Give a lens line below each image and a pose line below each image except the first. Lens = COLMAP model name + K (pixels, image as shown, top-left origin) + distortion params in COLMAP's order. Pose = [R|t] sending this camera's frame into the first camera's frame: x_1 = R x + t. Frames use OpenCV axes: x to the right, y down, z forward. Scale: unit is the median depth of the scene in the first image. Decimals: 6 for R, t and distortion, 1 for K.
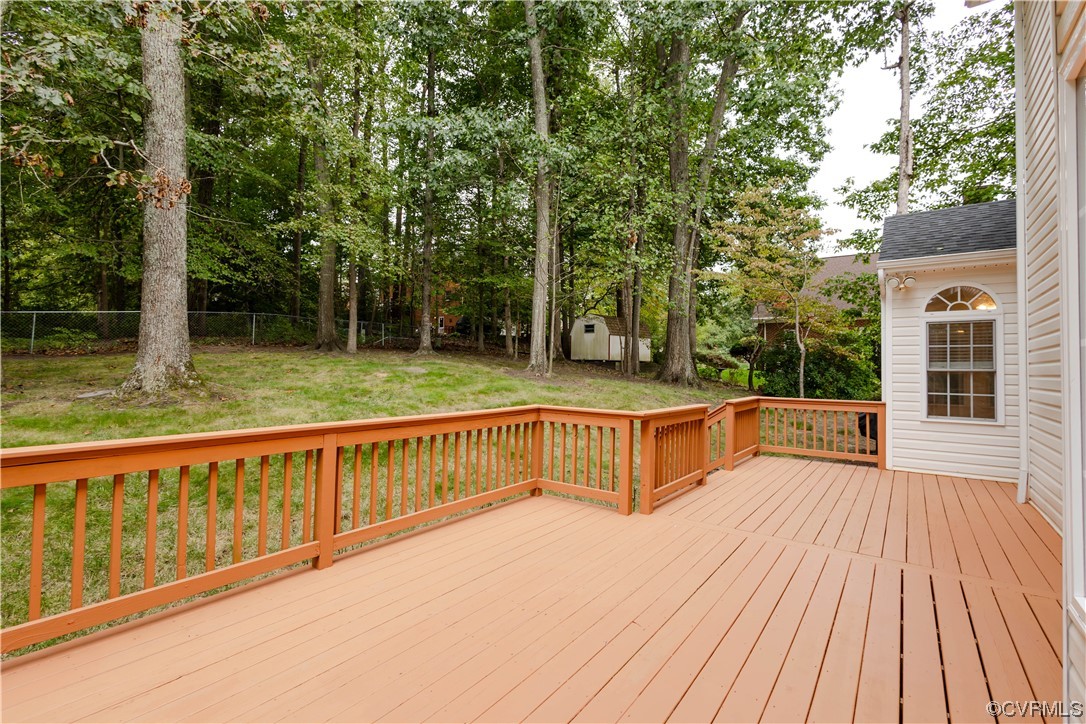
lens RADIAL K [[503.4, 0, 547.4], [0, 503.4, 355.6], [0, 0, 1]] dist [0.006444, -0.001768]
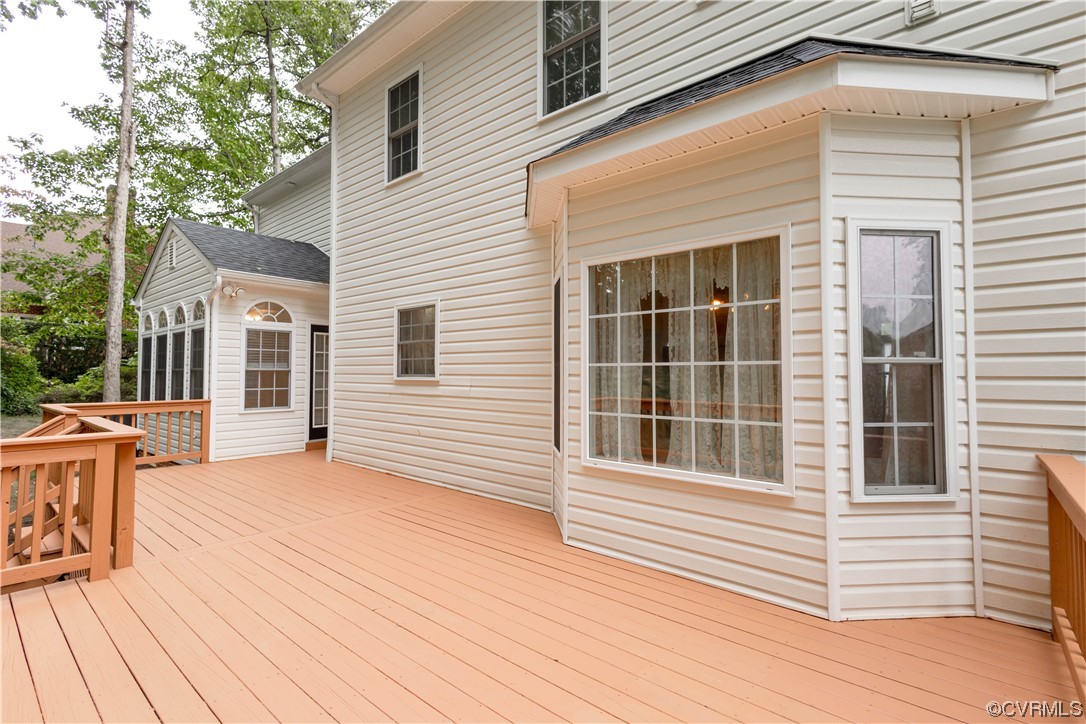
lens RADIAL K [[503.4, 0, 542.2], [0, 503.4, 360.1], [0, 0, 1]] dist [0.006444, -0.001768]
pose [[0.076268, 0.015023, 0.996974, -0.170644], [-0.034861, 0.999315, -0.012392, -0.001238], [-0.996478, -0.033810, 0.076740, 0.110264]]
